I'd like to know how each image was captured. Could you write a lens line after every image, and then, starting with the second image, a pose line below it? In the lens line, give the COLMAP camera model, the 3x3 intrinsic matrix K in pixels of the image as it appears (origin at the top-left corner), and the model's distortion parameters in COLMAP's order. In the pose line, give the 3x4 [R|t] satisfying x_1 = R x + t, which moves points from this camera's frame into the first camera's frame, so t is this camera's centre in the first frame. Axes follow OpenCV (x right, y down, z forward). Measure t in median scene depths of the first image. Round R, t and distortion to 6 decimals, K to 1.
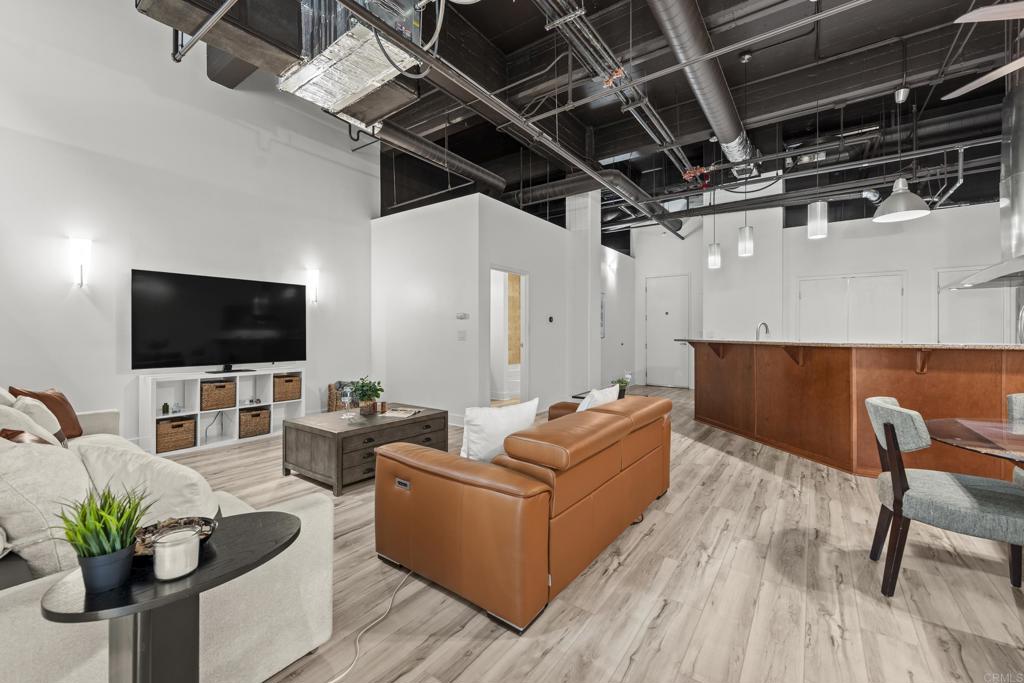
lens RADIAL K [[420.6, 0, 521.0], [0, 420.6, 335.6], [0, 0, 1]] dist [0.003562, -0.000742]
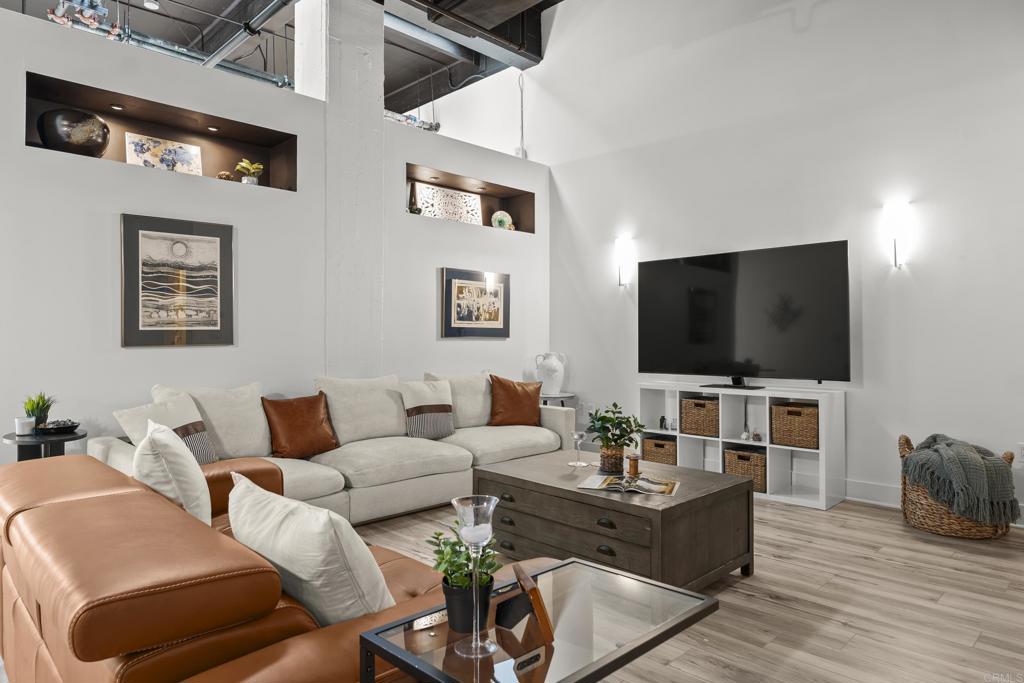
lens RADIAL K [[642.6, 0, 495.1], [0, 642.6, 316.1], [0, 0, 1]] dist [-0.000181, 0.001891]
pose [[-0.164266, -0.031270, -0.985920, 0.497279], [-0.002632, 0.999508, -0.031262, 0.001708], [0.986413, -0.002540, -0.164268, 0.898250]]
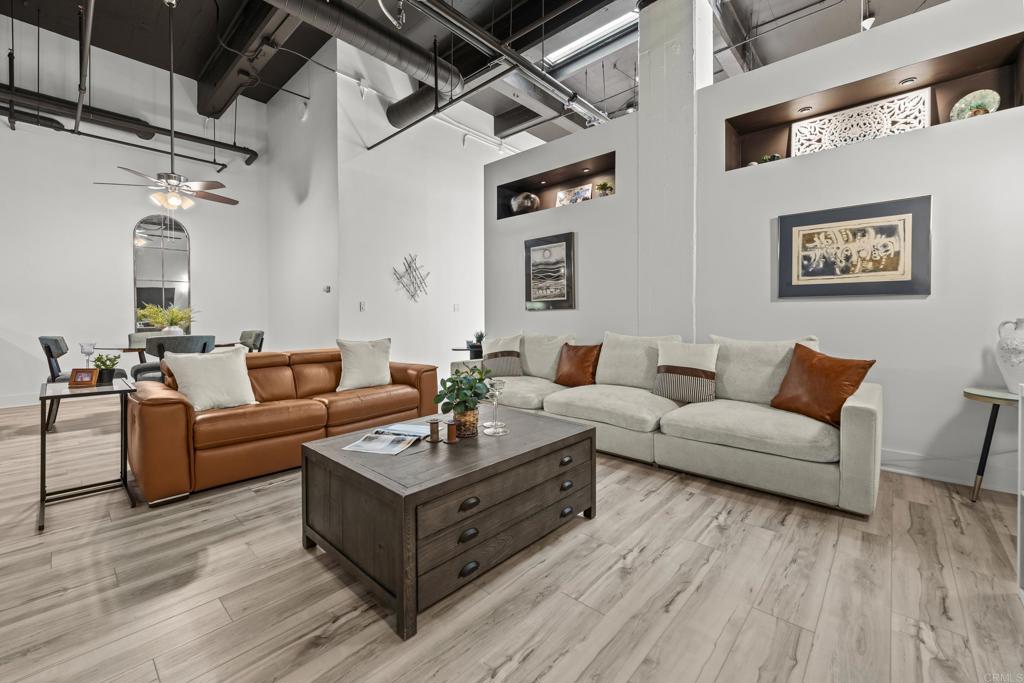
lens RADIAL K [[420.6, 0, 494.0], [0, 420.6, 322.8], [0, 0, 1]] dist [0.003562, -0.000742]
pose [[-0.990019, 0.002438, 0.140911, -0.422346], [0.004950, 0.999835, 0.017472, 0.033766], [-0.140845, 0.017996, -0.989868, 1.401836]]
